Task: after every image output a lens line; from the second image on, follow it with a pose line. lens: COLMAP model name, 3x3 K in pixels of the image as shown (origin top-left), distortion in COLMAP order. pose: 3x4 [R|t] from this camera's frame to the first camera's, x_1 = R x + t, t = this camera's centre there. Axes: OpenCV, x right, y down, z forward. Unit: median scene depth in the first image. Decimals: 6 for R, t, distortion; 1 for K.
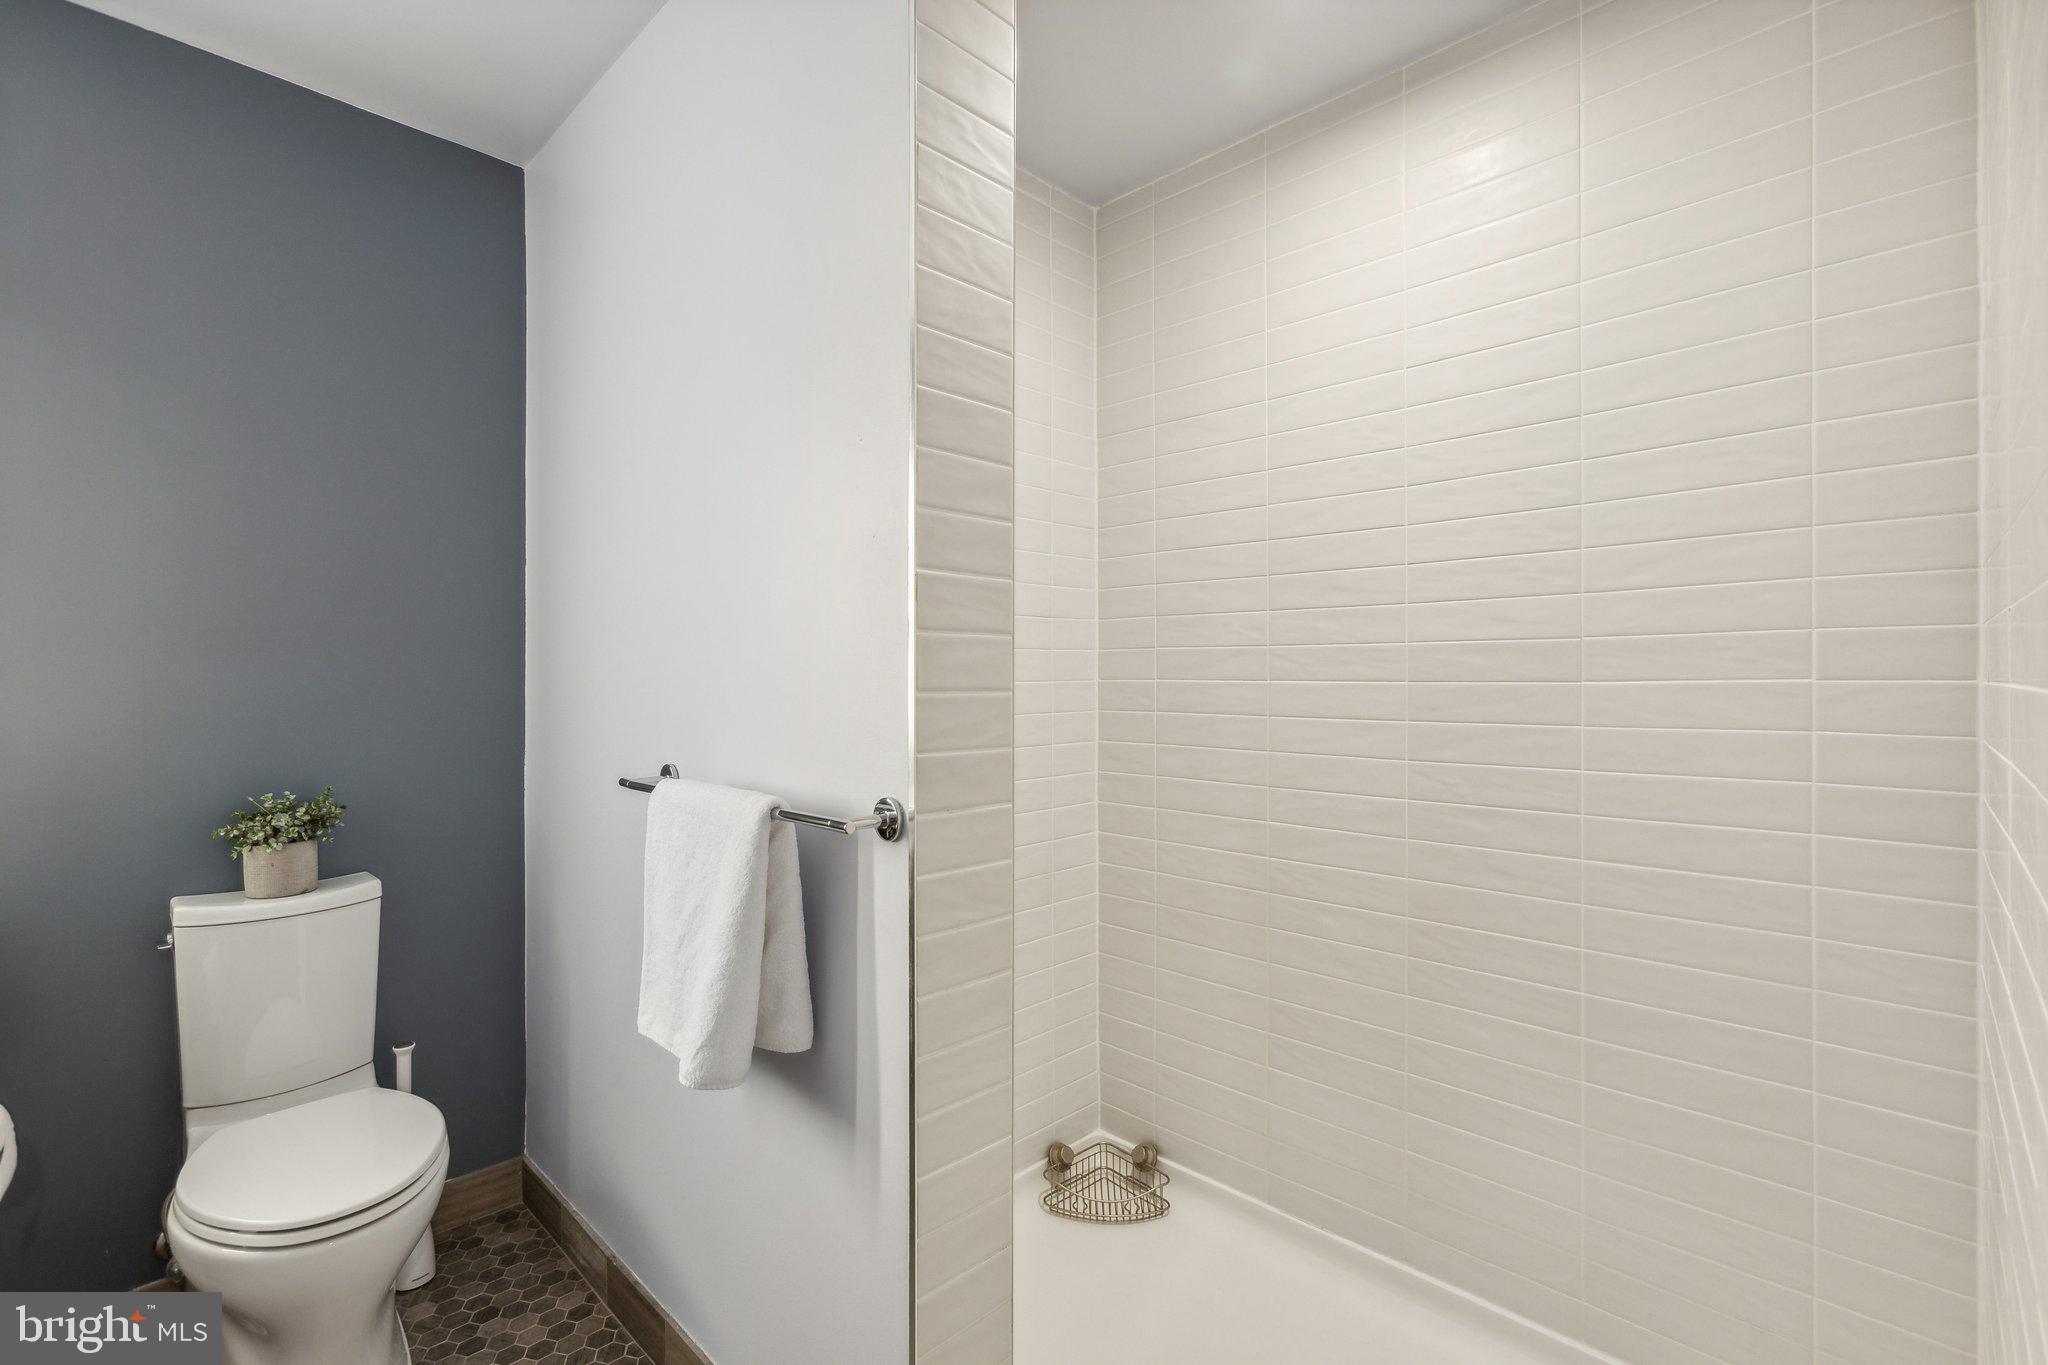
lens RADIAL K [[909.1, 0, 1010.5], [0, 909.1, 686.5], [0, 0, 1]] dist [-0.009777, 0.007177]
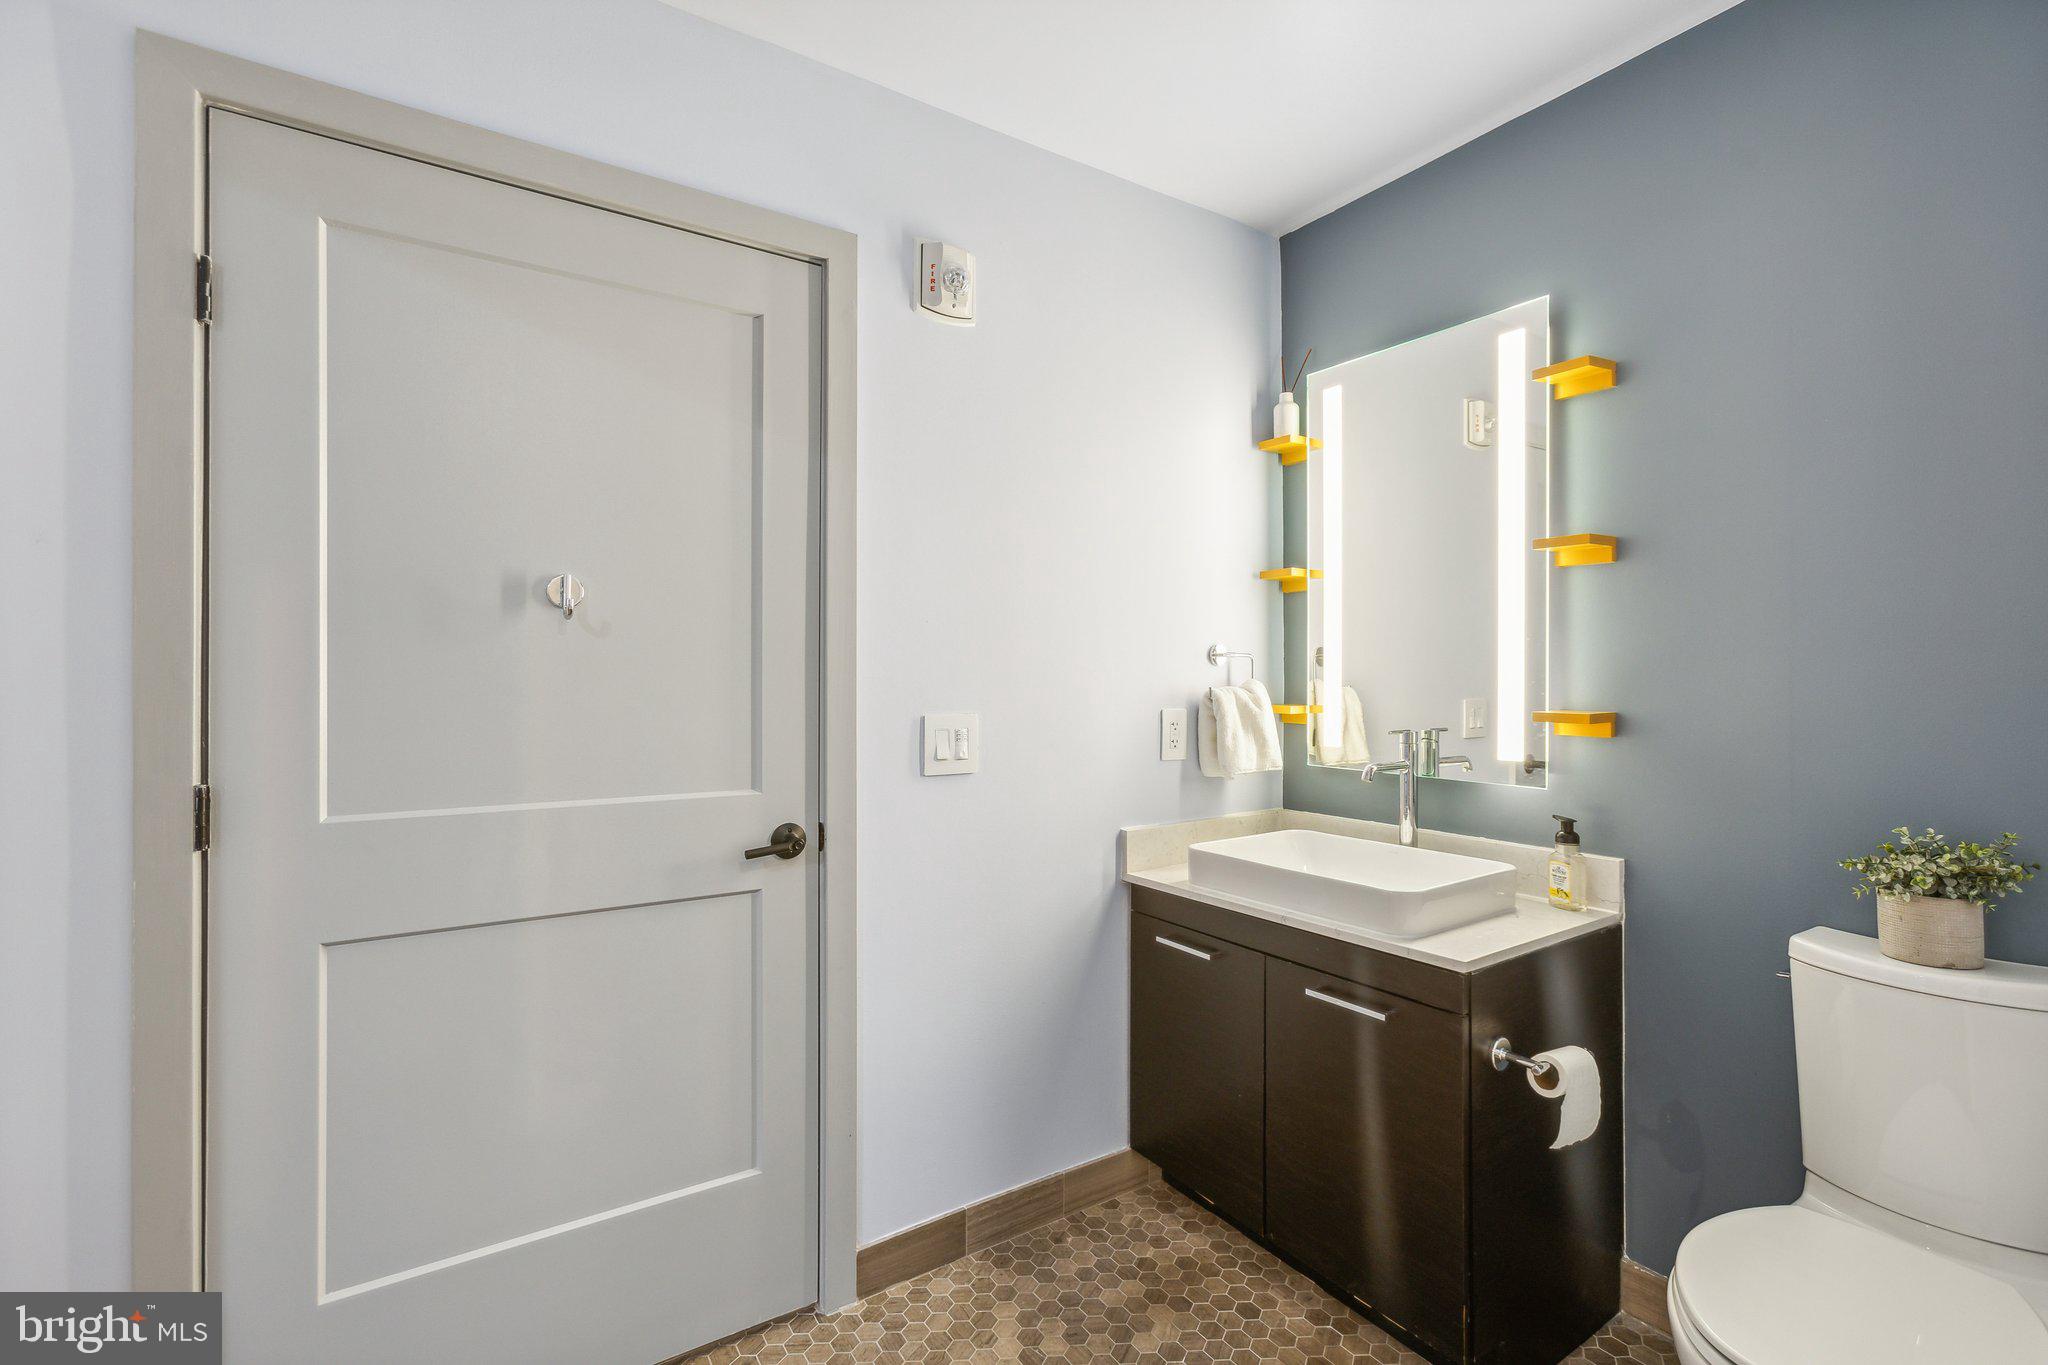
lens RADIAL K [[909.1, 0, 1014.2], [0, 909.1, 685.7], [0, 0, 1]] dist [-0.009777, 0.007177]
pose [[-0.205563, 0.000802, -0.978643, 0.115299], [-0.006829, 0.999974, 0.002254, -0.001168], [0.978620, 0.007146, -0.205552, 0.427339]]
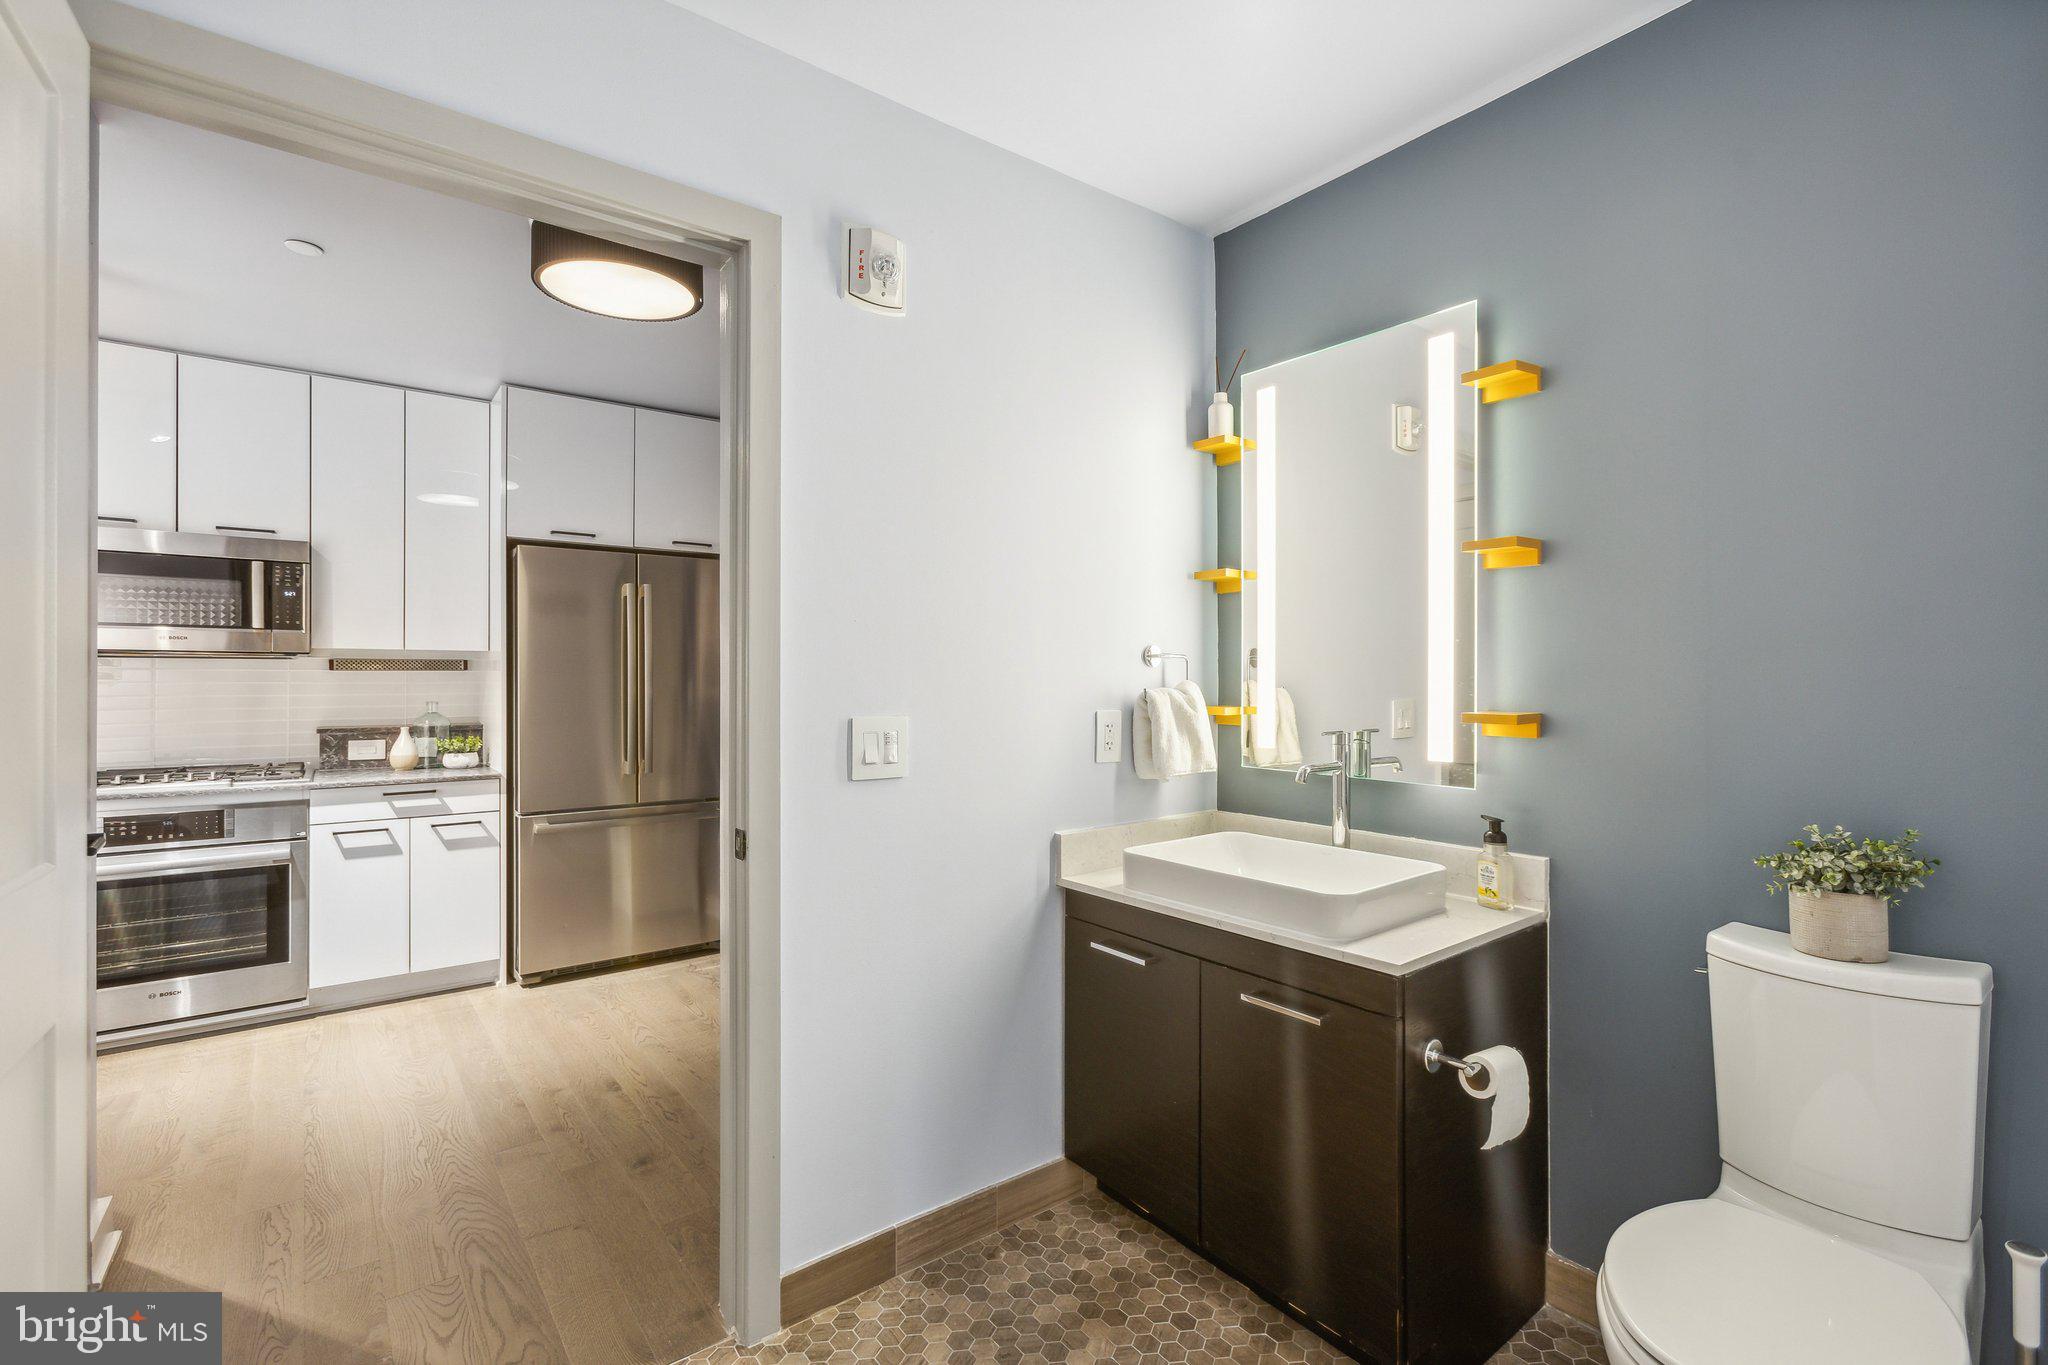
lens RADIAL K [[909.1, 0, 1009.4], [0, 909.1, 685.9], [0, 0, 1]] dist [-0.009777, 0.007177]
pose [[-0.141255, -0.000485, -0.989973, 0.083983], [-0.006954, 0.999976, 0.000502, -0.000919], [0.989949, 0.006955, -0.141255, 0.426283]]
